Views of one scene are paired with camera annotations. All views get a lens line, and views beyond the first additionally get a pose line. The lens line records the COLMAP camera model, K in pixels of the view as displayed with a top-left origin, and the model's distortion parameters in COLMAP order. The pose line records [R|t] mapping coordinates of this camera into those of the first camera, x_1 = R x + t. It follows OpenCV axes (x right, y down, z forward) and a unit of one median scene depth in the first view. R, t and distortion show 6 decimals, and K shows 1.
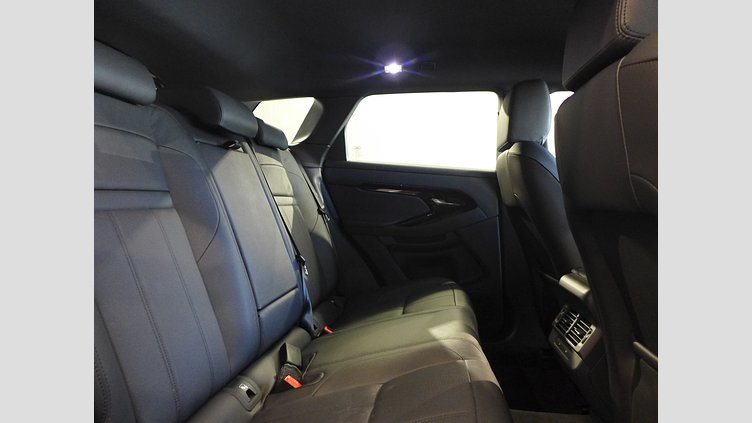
lens RADIAL K [[400.9, 0, 373.6], [0, 400.9, 212.2], [0, 0, 1]] dist [-0.063034, 0.001423]
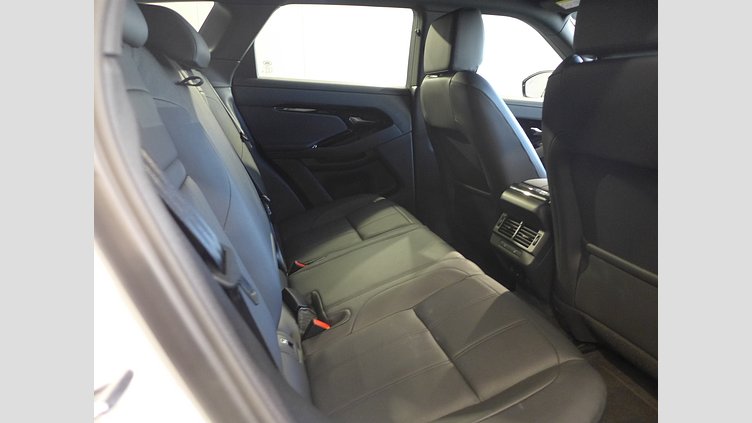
lens RADIAL K [[400.9, 0, 373.6], [0, 400.9, 212.2], [0, 0, 1]] dist [-0.063034, 0.001423]
pose [[0.909014, -0.134349, 0.394517, -0.233435], [0.026656, 0.963421, 0.266665, -0.071191], [-0.415912, -0.231886, 0.879344, 0.039203]]
